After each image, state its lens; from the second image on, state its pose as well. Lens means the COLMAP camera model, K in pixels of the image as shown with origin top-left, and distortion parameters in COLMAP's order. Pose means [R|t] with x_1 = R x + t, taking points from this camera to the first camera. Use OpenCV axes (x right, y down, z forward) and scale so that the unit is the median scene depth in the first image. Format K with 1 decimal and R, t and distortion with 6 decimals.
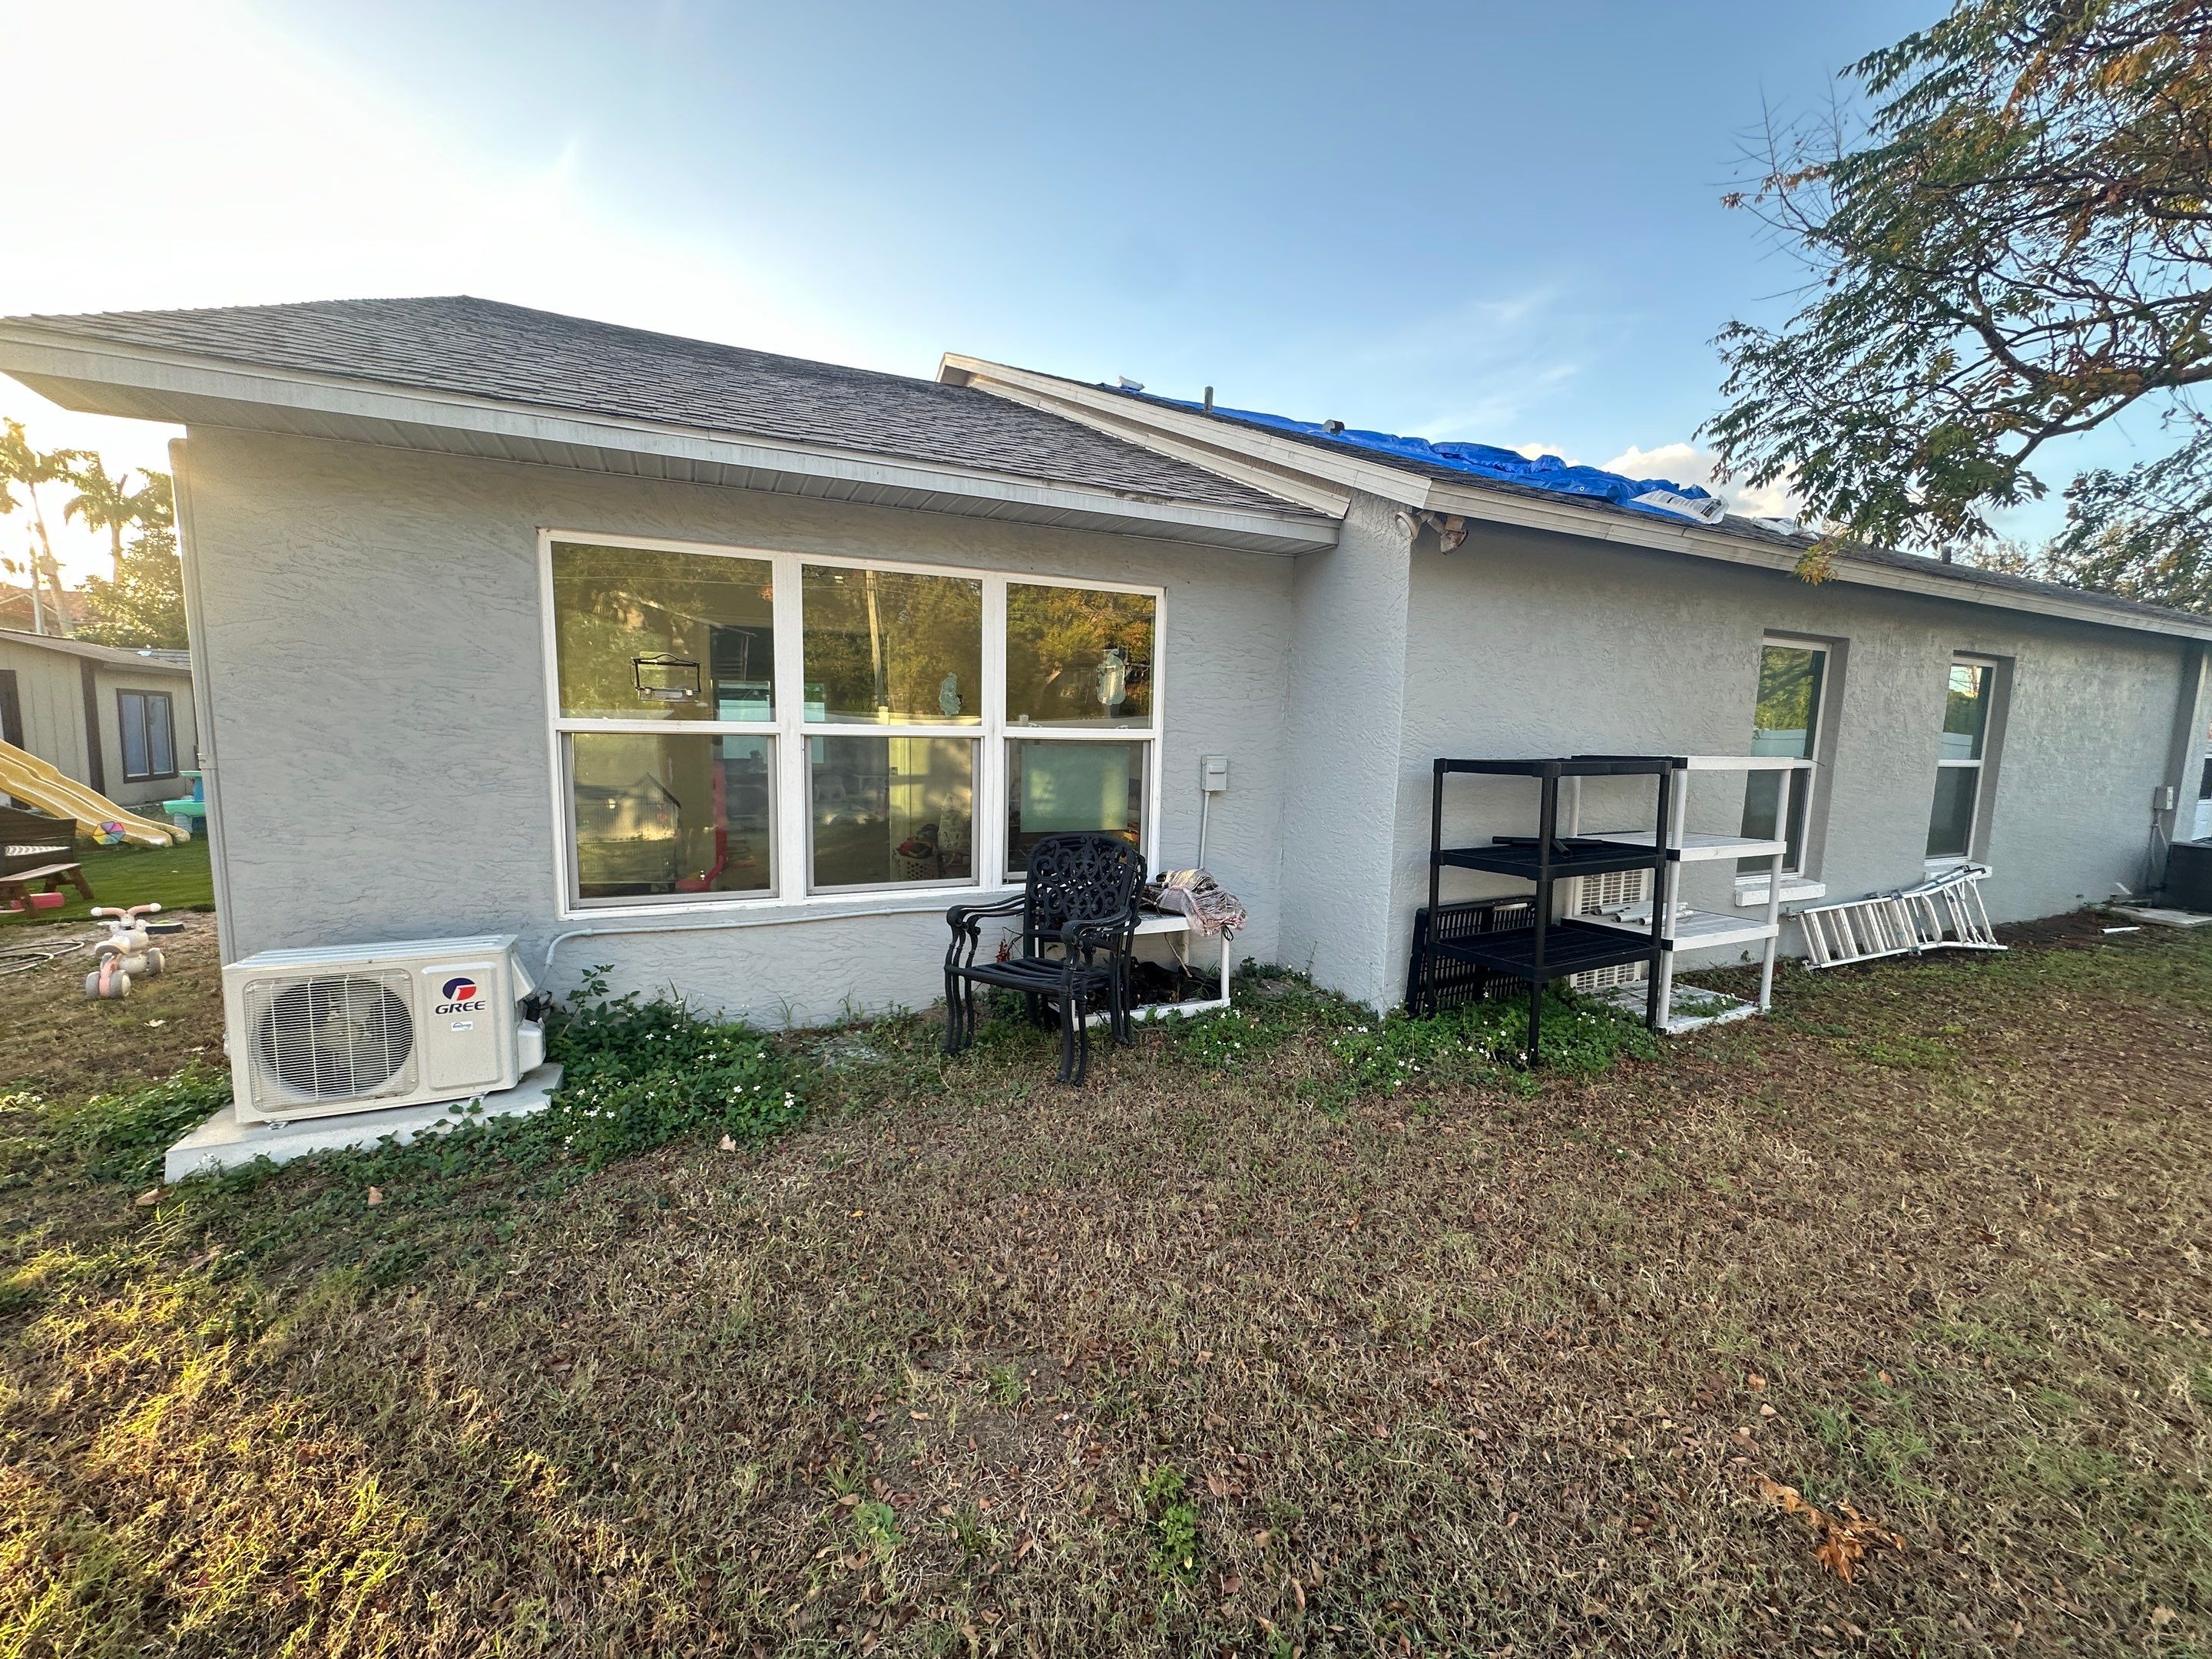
lens RADIAL K [[889.0, 0, 1106.0], [0, 889.0, 829.5], [0, 0, 1]] dist [-0.002506, 0.000492]
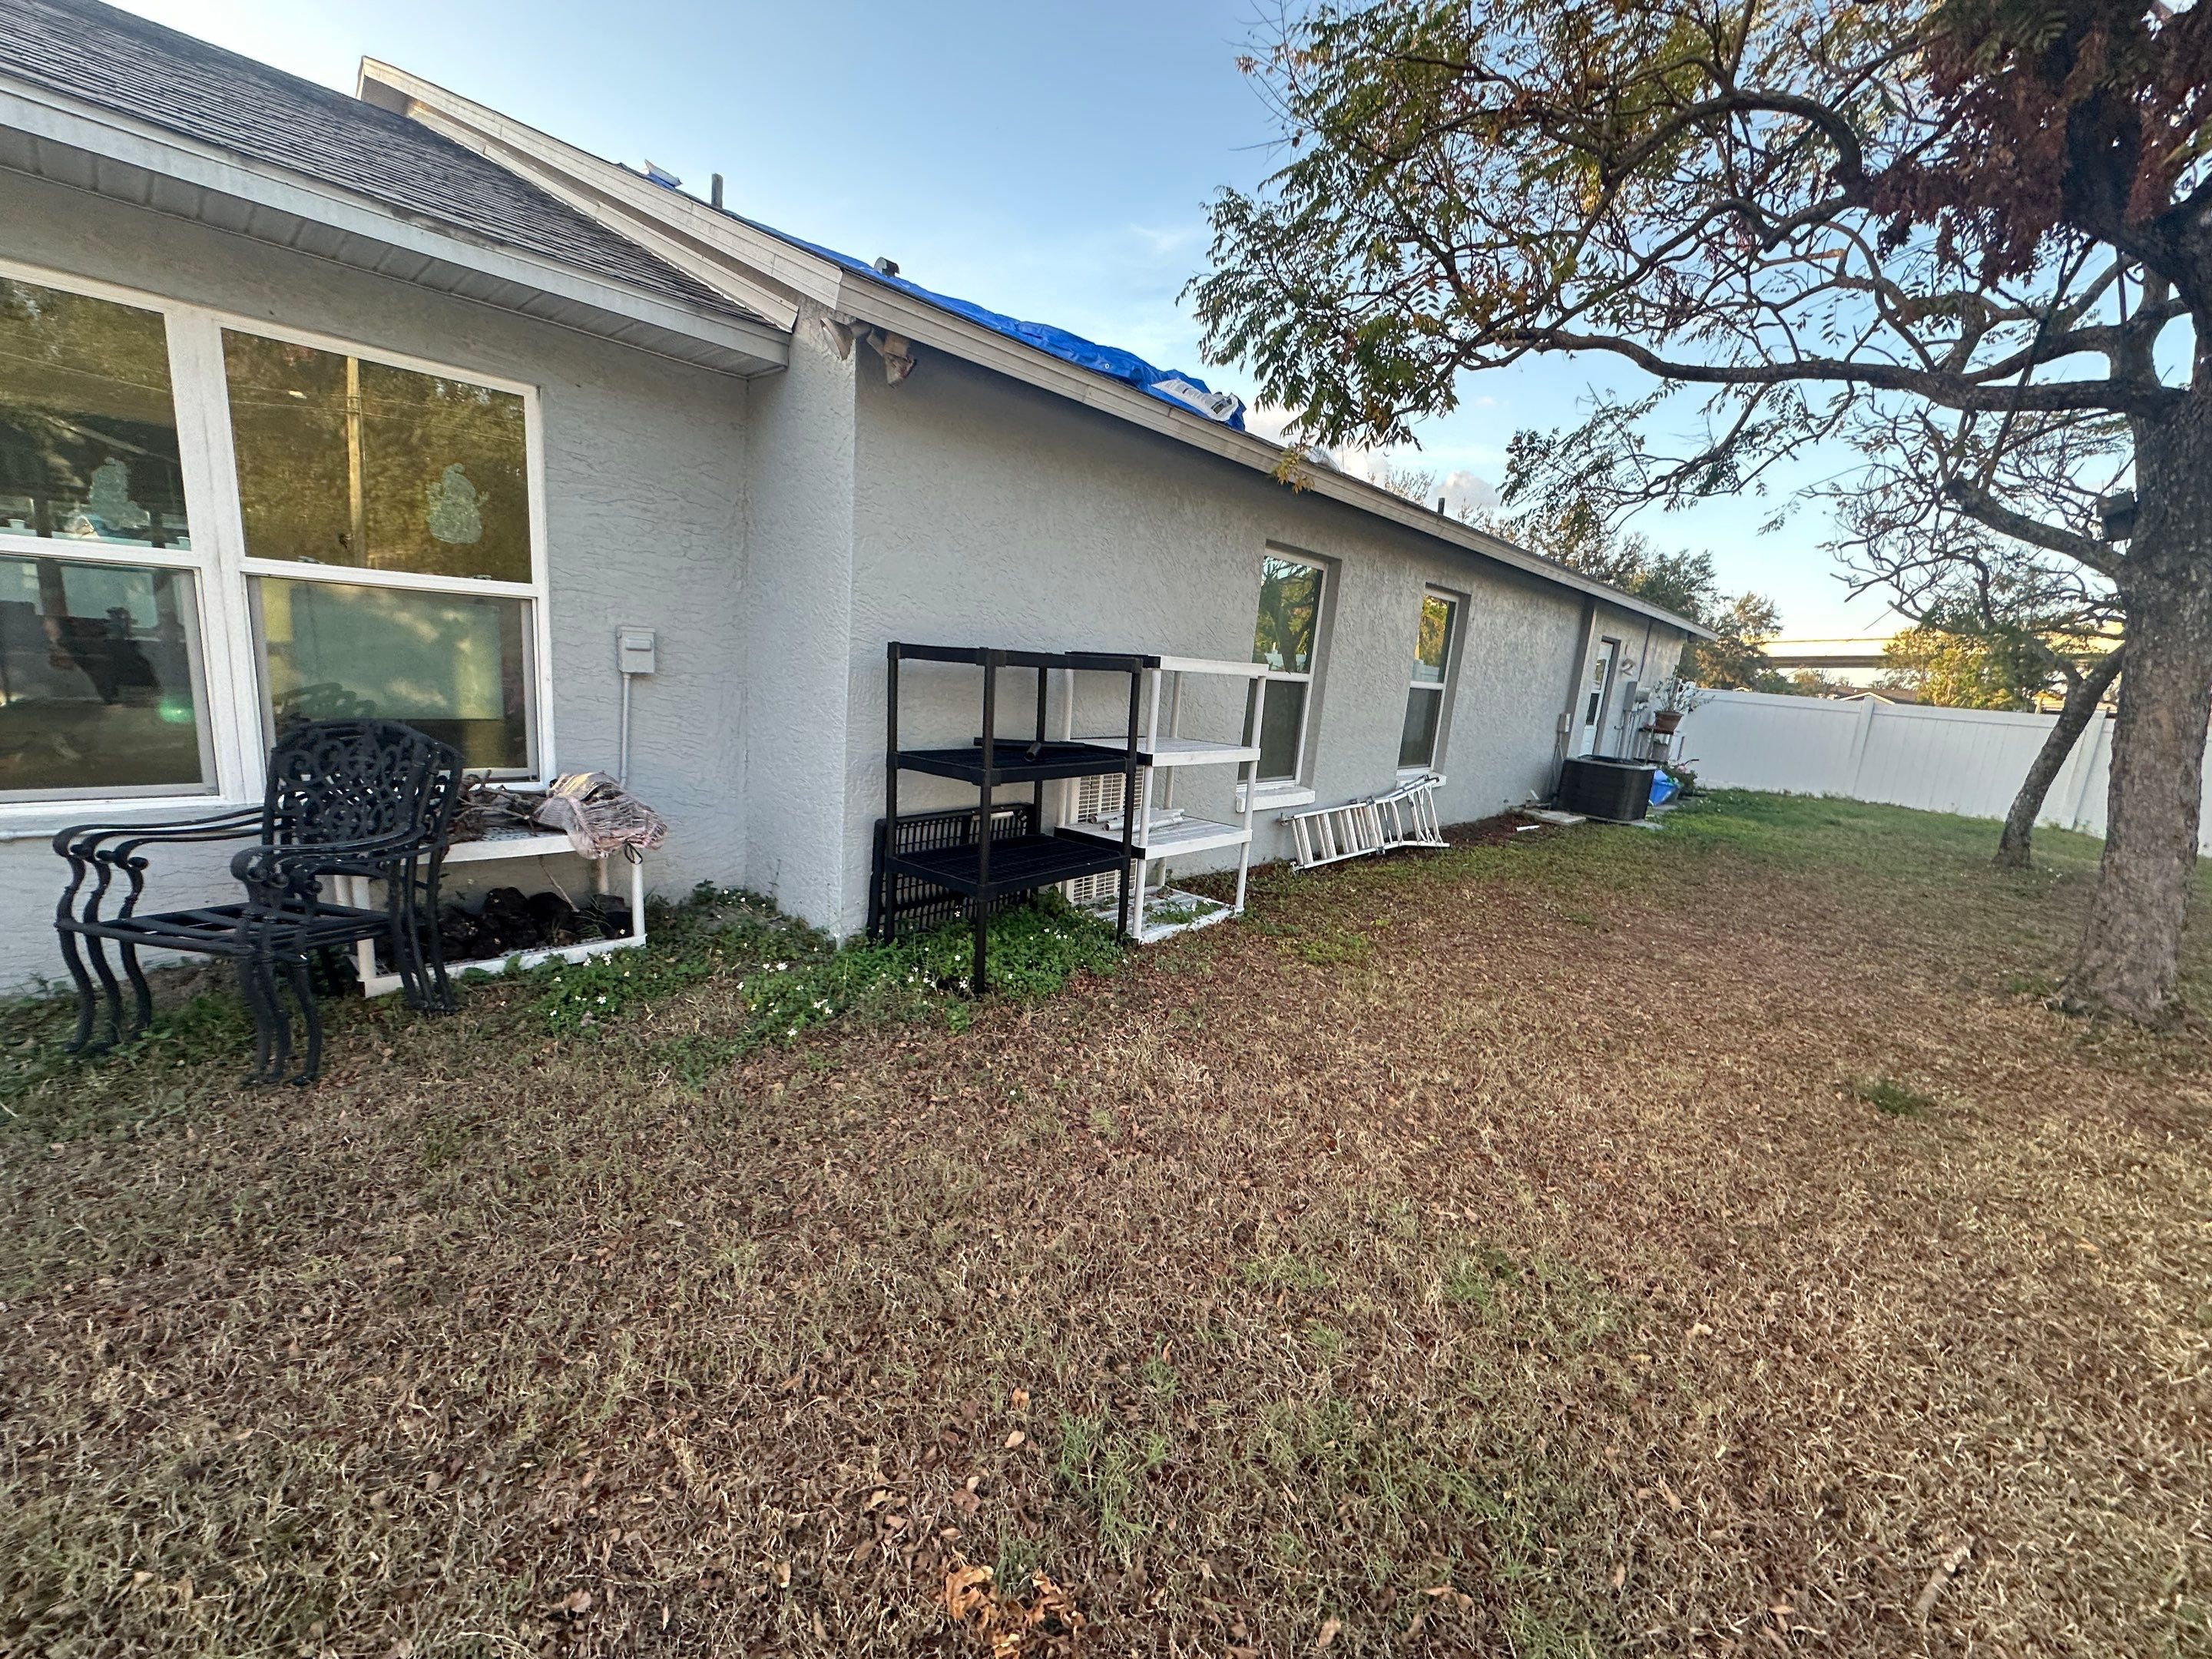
lens RADIAL K [[889.0, 0, 1106.0], [0, 889.0, 829.5], [0, 0, 1]] dist [-0.002506, 0.000492]
pose [[0.928332, -0.018023, 0.371316, 0.235467], [-0.019503, 0.995087, 0.097059, 0.011021], [-0.371241, -0.097345, 0.923420, 0.124055]]
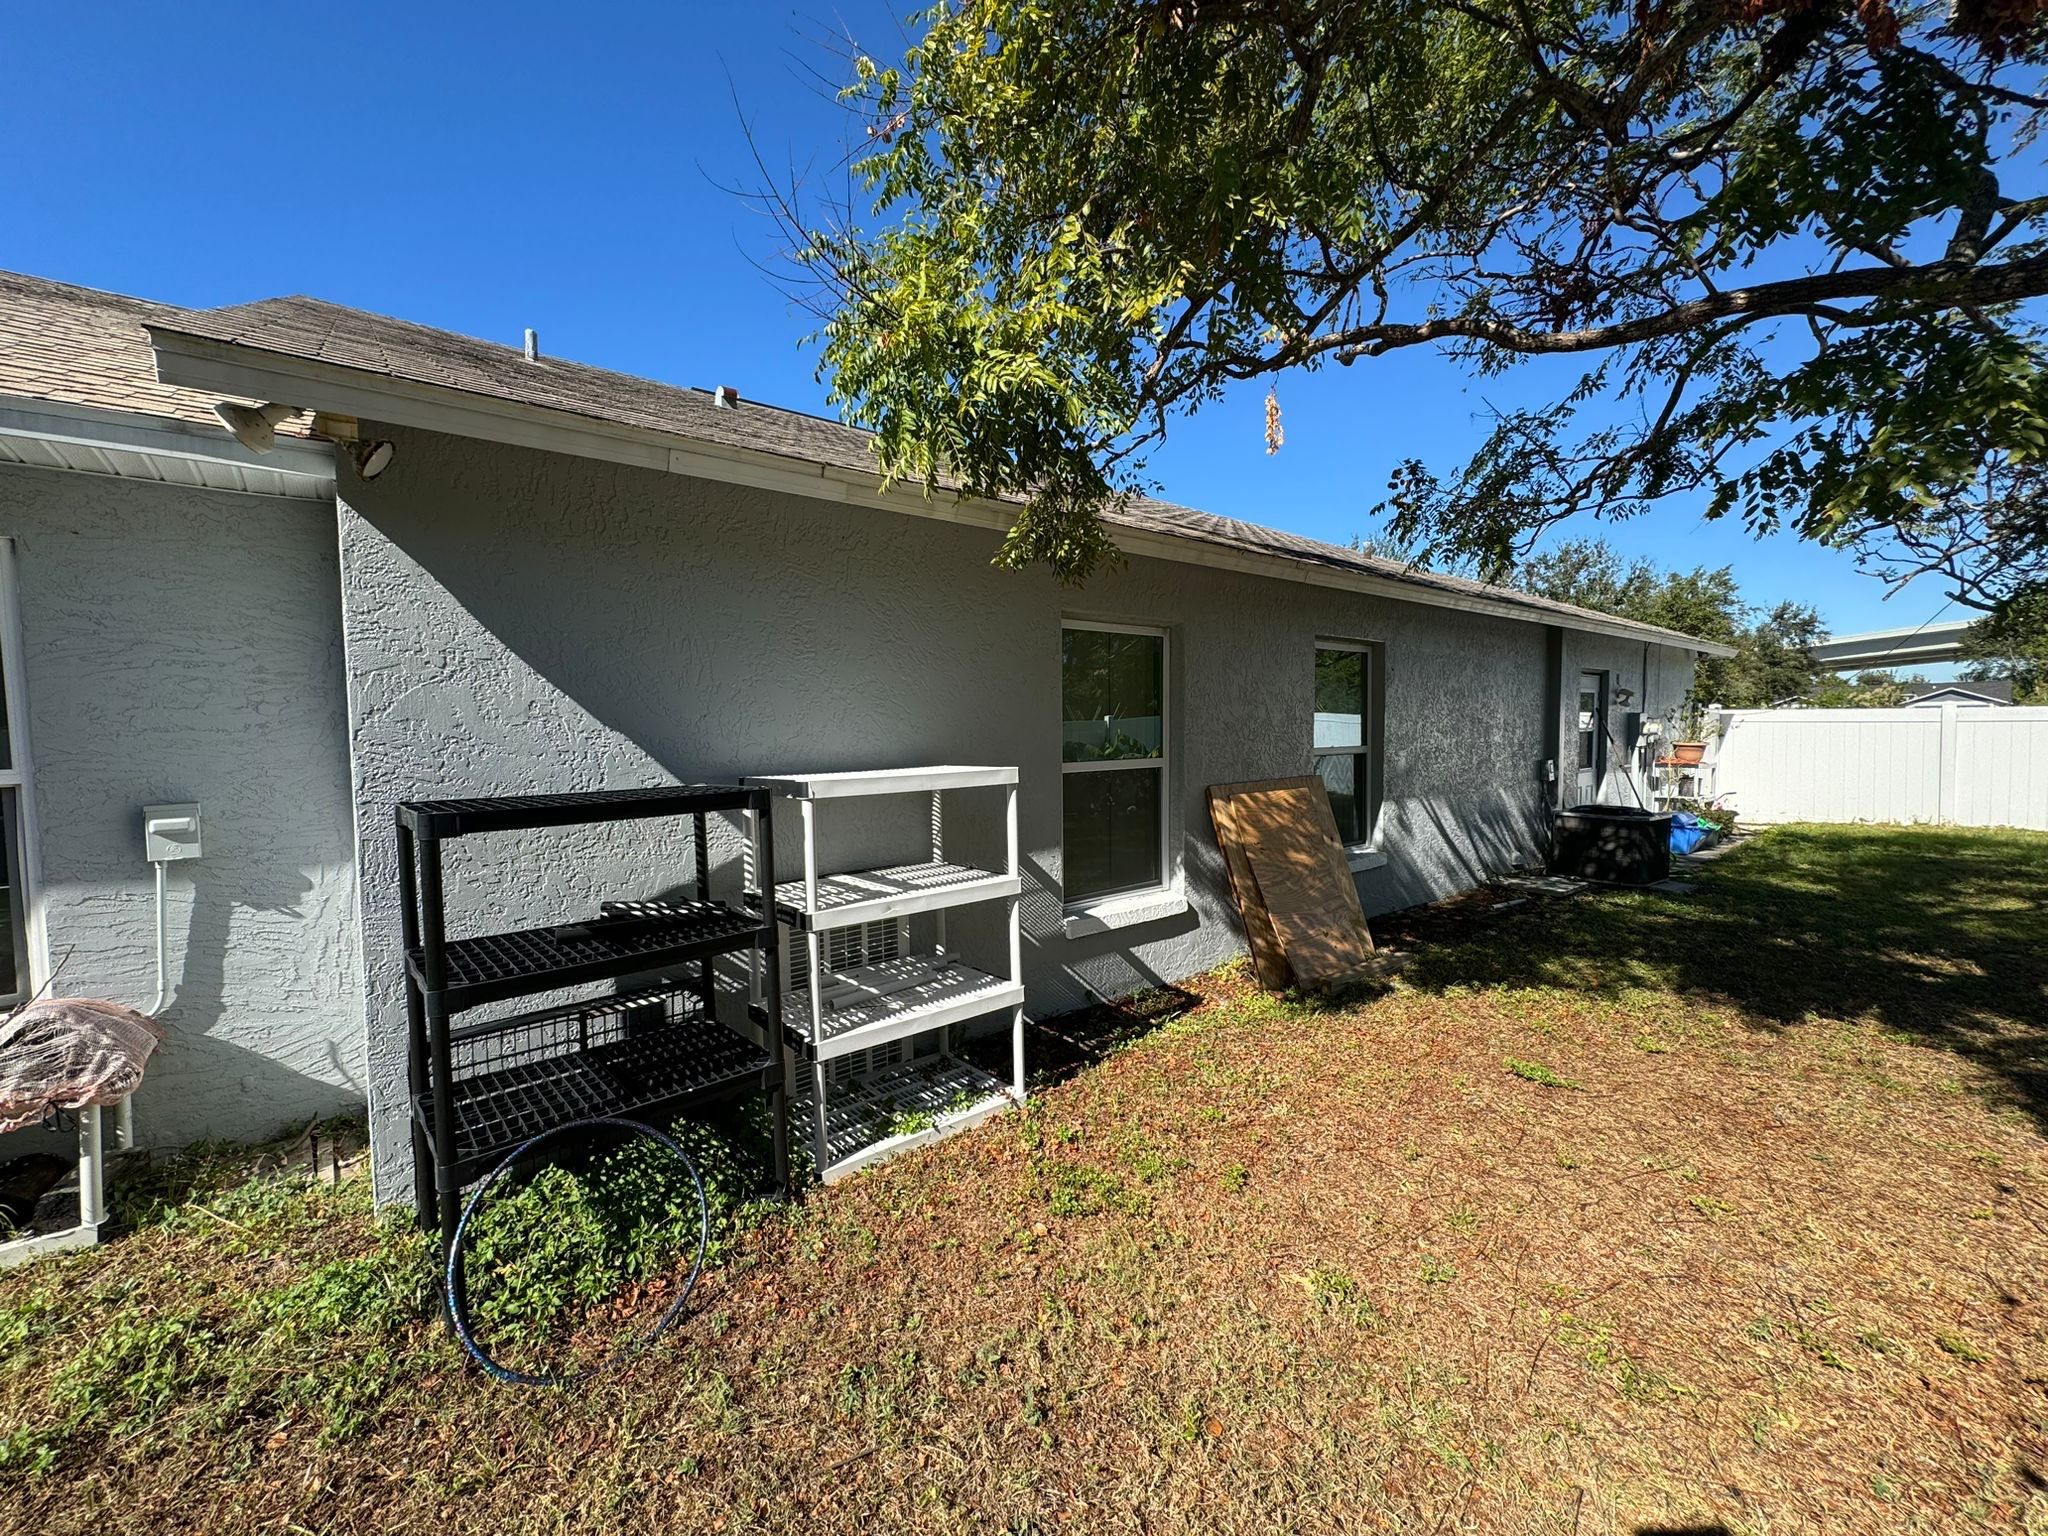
lens RADIAL K [[823.1, 0, 1024.0], [0, 823.1, 768.0], [0, 0, 1]] dist [-0.002506, 0.000492]
pose [[0.971516, -0.046683, 0.232332, 0.644346], [0.060573, 0.996755, -0.053011, -0.045220], [-0.229104, 0.065574, 0.971191, 0.321115]]
